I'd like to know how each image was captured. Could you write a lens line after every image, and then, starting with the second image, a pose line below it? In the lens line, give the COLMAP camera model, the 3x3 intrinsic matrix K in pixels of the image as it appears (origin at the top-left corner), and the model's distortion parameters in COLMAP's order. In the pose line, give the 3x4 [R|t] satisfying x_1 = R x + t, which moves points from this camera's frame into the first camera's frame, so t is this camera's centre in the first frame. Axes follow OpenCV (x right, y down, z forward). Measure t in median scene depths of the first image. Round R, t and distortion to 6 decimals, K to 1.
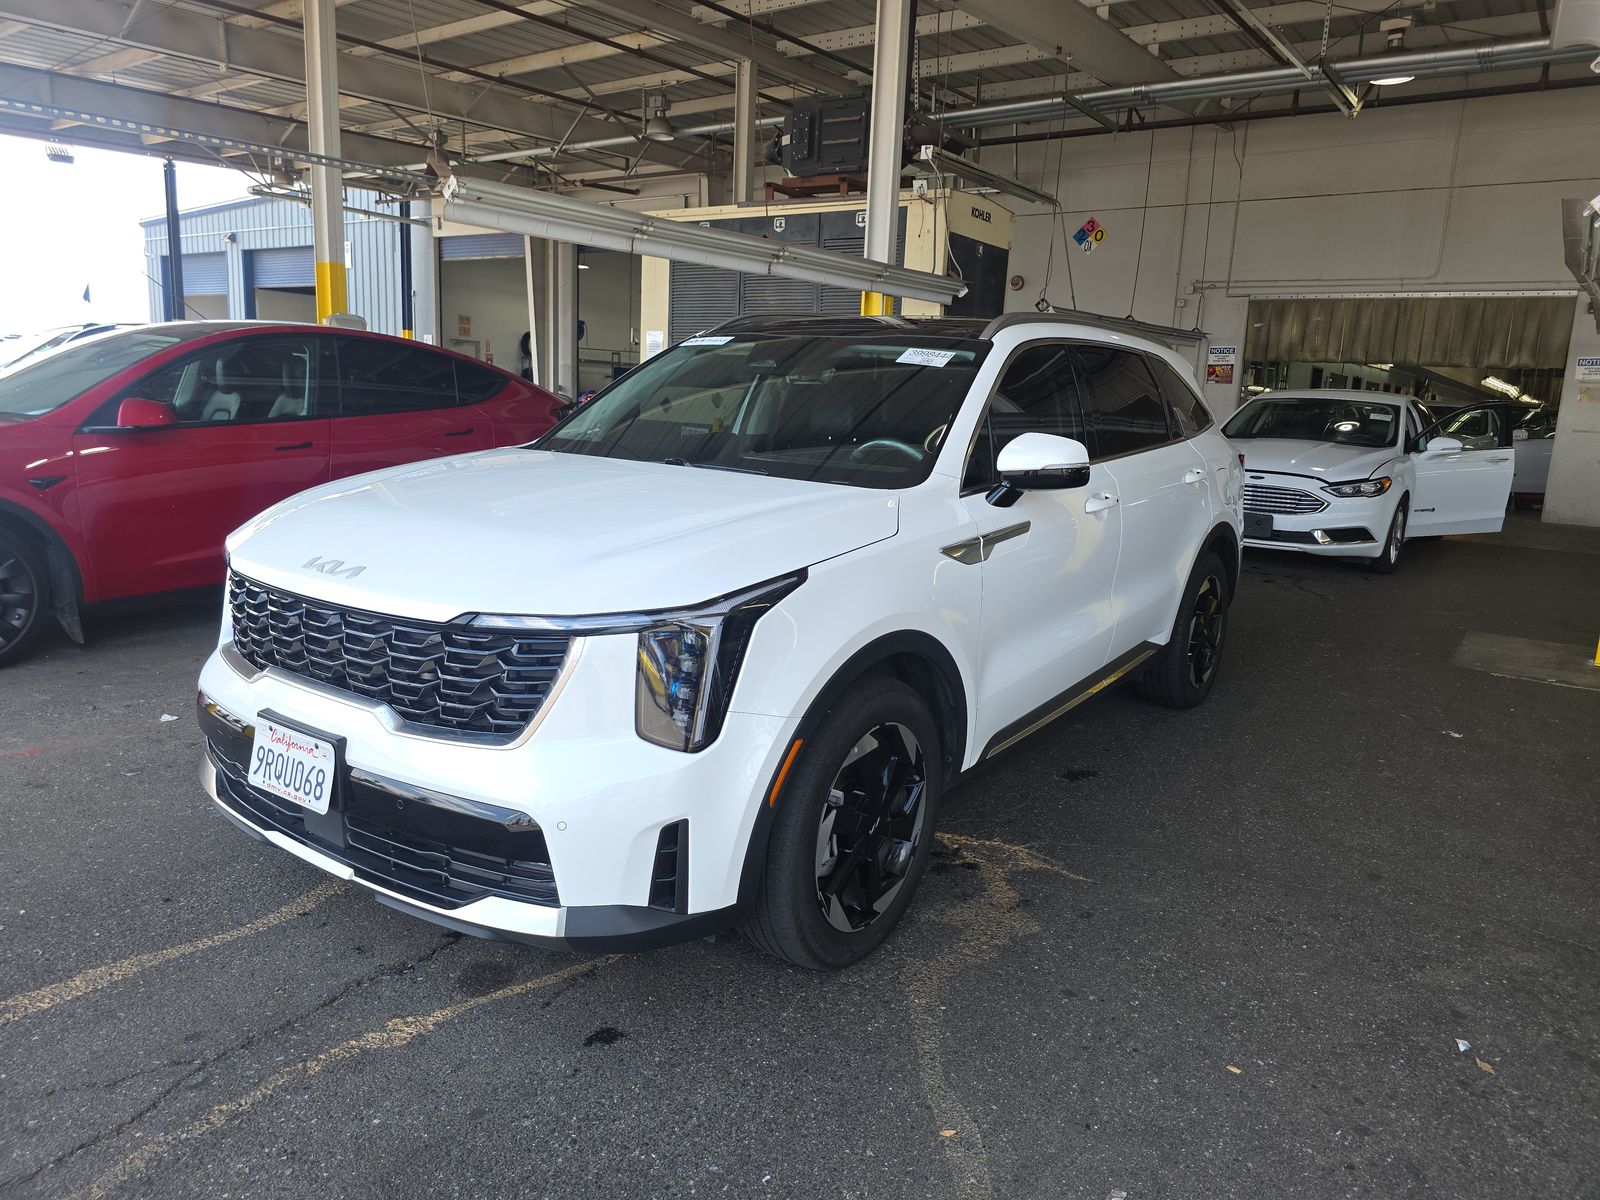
lens RADIAL K [[1068.8, 0, 821.6], [0, 1068.8, 588.9], [0, 0, 1]] dist [0.060127, -0.063699]
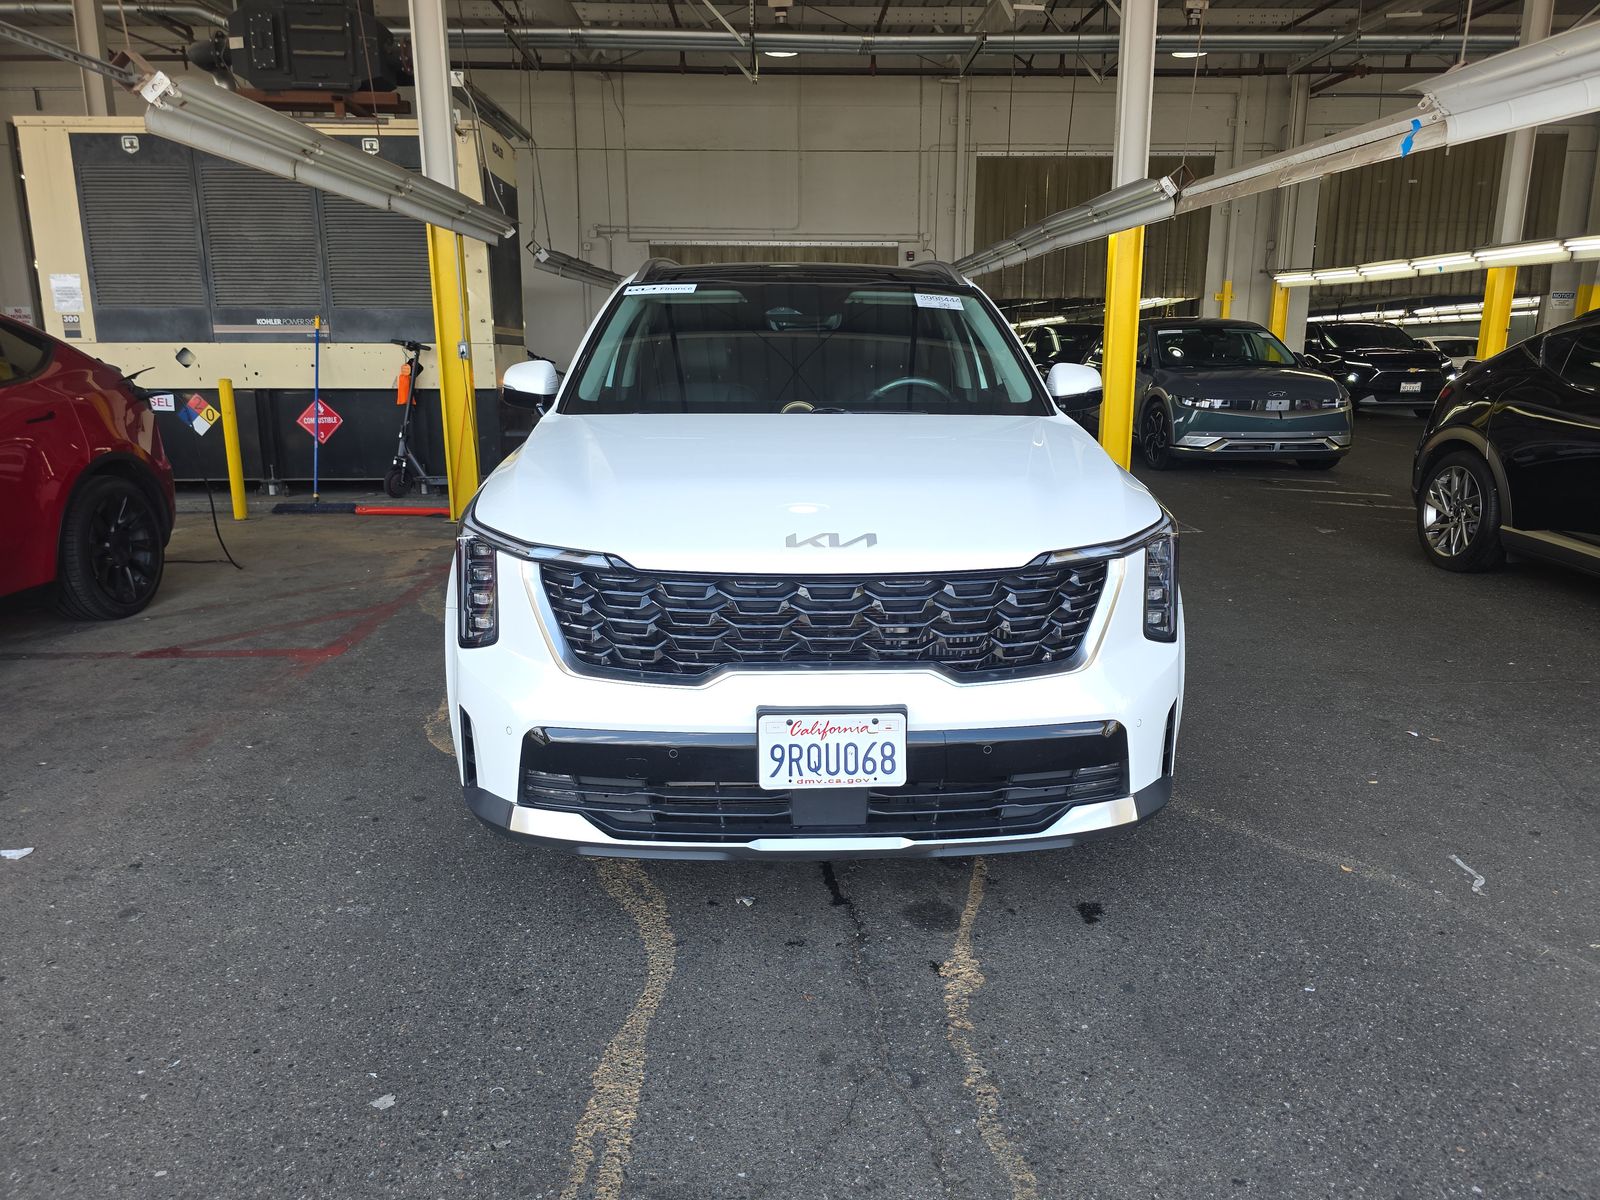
lens RADIAL K [[1068.8, 0, 821.6], [0, 1068.8, 588.9], [0, 0, 1]] dist [0.060127, -0.063699]
pose [[0.791241, -0.175556, 0.585762, -0.694844], [0.145507, 0.984442, 0.098493, -0.048272], [-0.593940, 0.007301, 0.804476, 0.170440]]
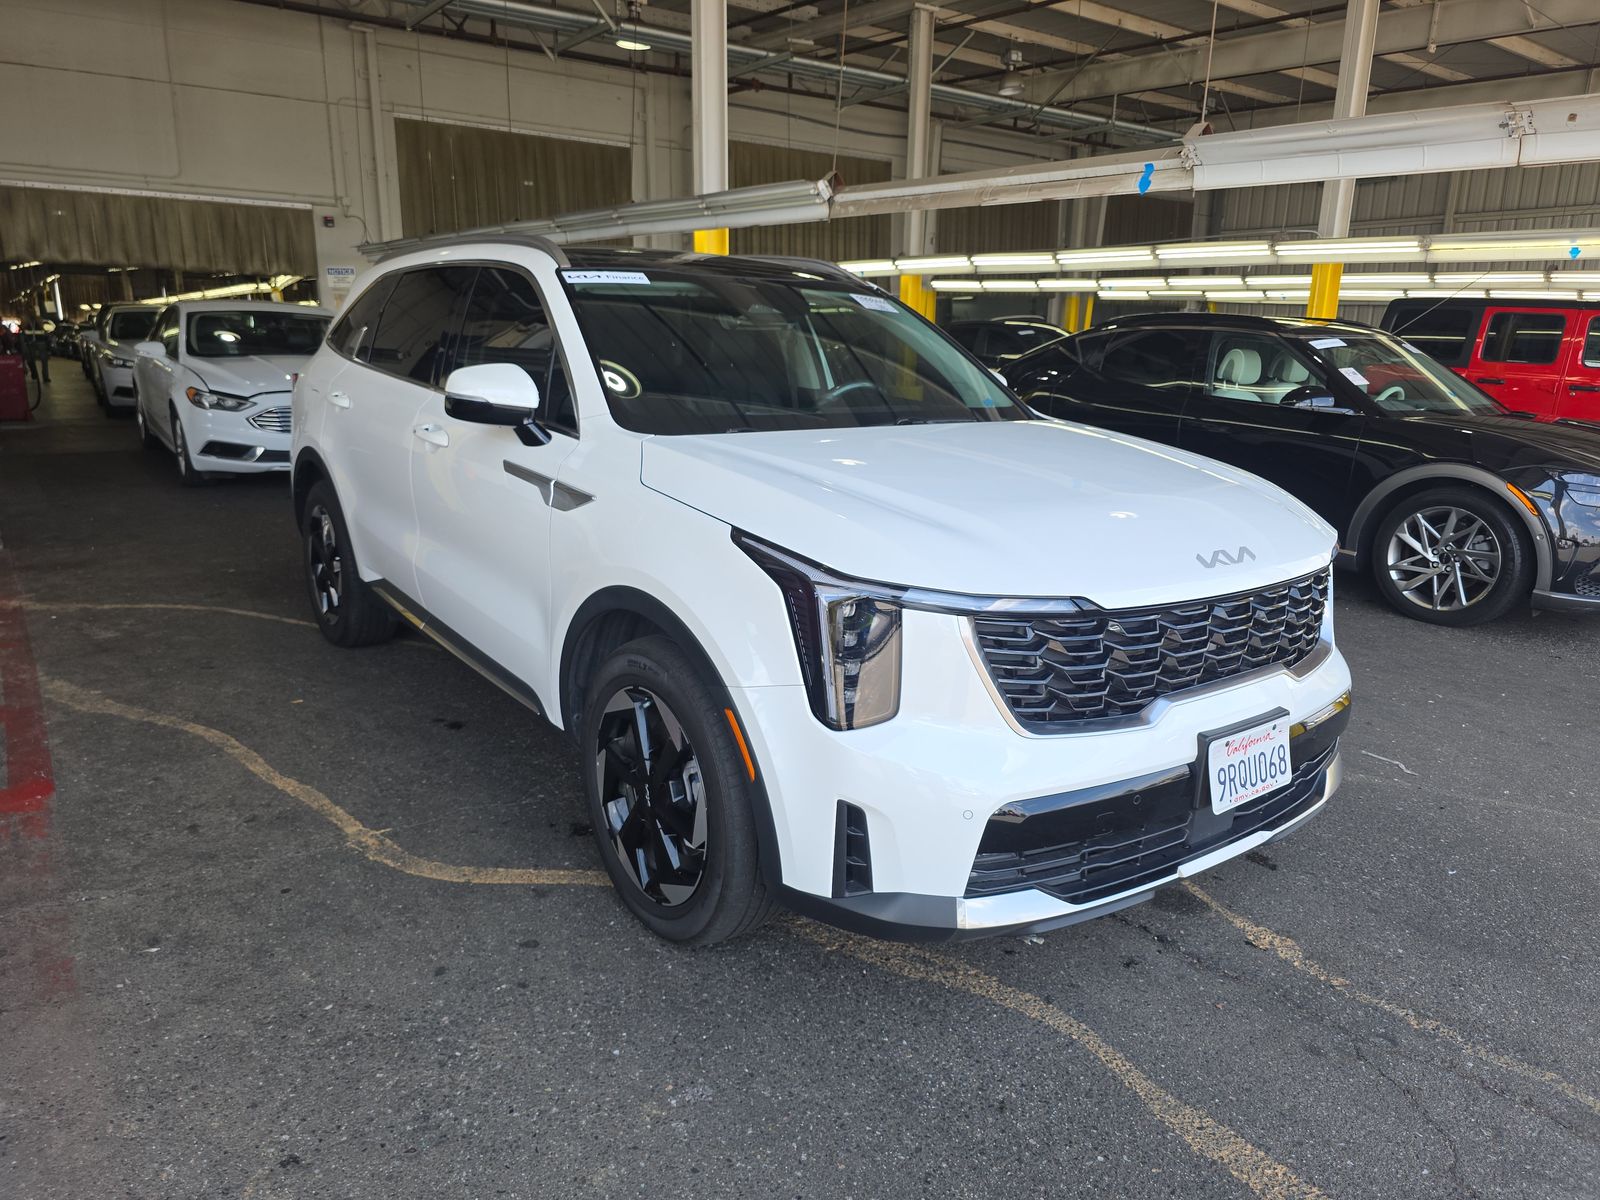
lens RADIAL K [[1074.6, 0, 800.0], [0, 1074.6, 600.0], [0, 0, 1]] dist [0.035336, -0.032830]
pose [[0.317123, -0.263828, 0.910949, -0.993978], [0.168584, 0.960911, 0.219610, -0.175887], [-0.933280, 0.083927, 0.349205, 0.698107]]
